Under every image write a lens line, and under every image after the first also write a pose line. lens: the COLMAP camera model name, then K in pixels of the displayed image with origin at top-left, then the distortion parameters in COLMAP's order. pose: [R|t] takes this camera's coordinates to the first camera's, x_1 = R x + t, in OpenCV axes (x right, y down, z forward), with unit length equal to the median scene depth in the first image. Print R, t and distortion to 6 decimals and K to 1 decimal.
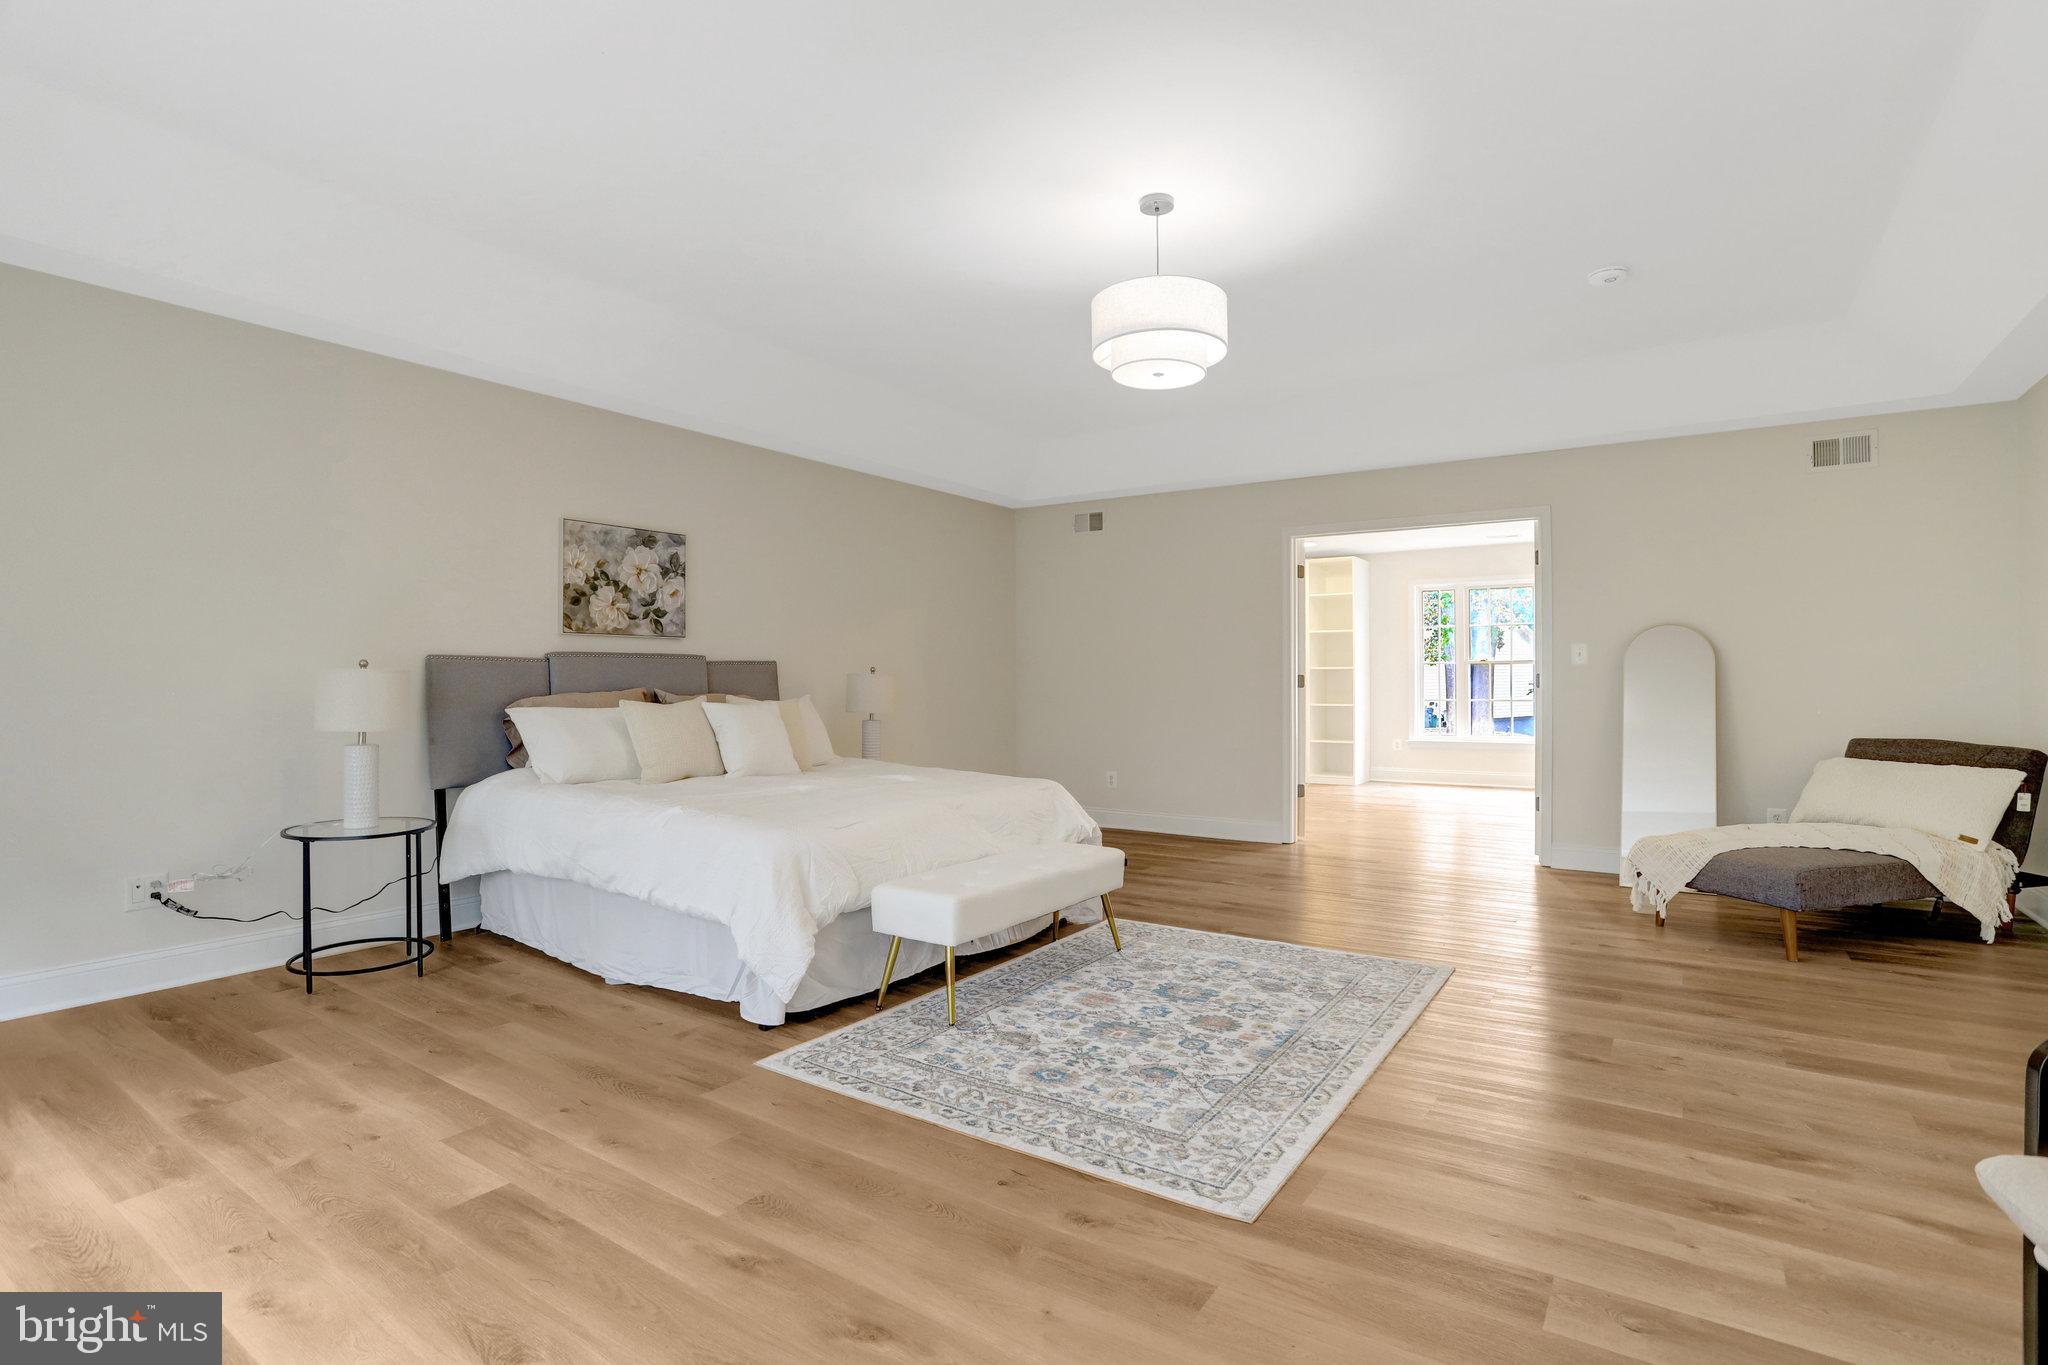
lens RADIAL K [[1019.9, 0, 1021.5], [0, 1019.9, 684.4], [0, 0, 1]] dist [-0.047929, 0.022872]
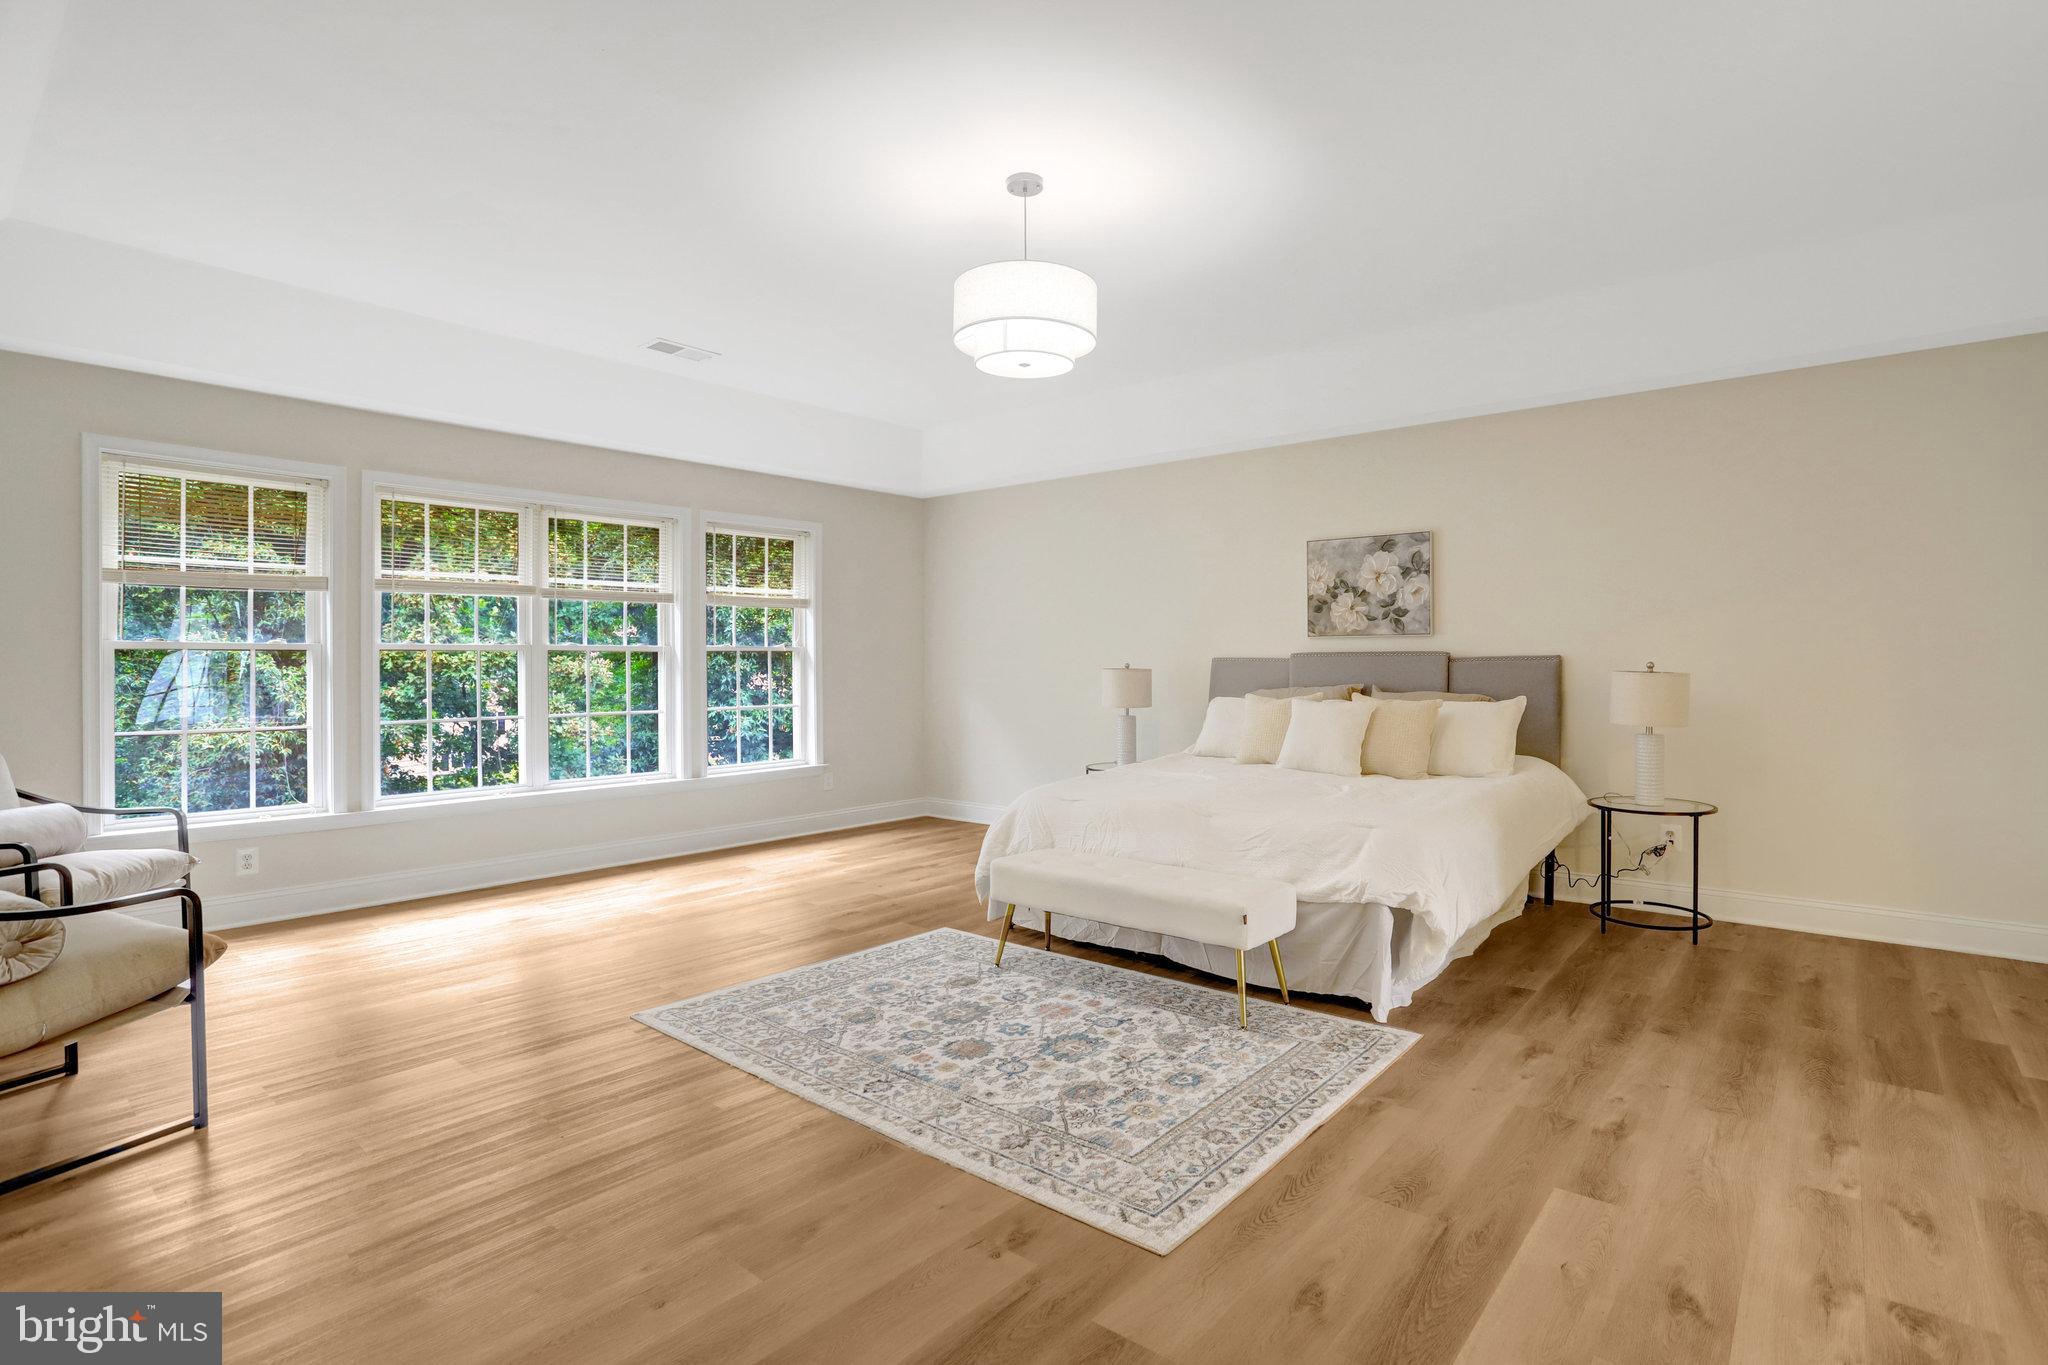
lens RADIAL K [[1019.9, 0, 1026.9], [0, 1019.9, 672.4], [0, 0, 1]] dist [-0.047929, 0.022872]
pose [[-0.128939, 0.005875, -0.991635, 0.987320], [-0.005218, 0.999965, 0.006603, -0.019130], [0.991639, 0.006025, -0.128903, 1.038794]]
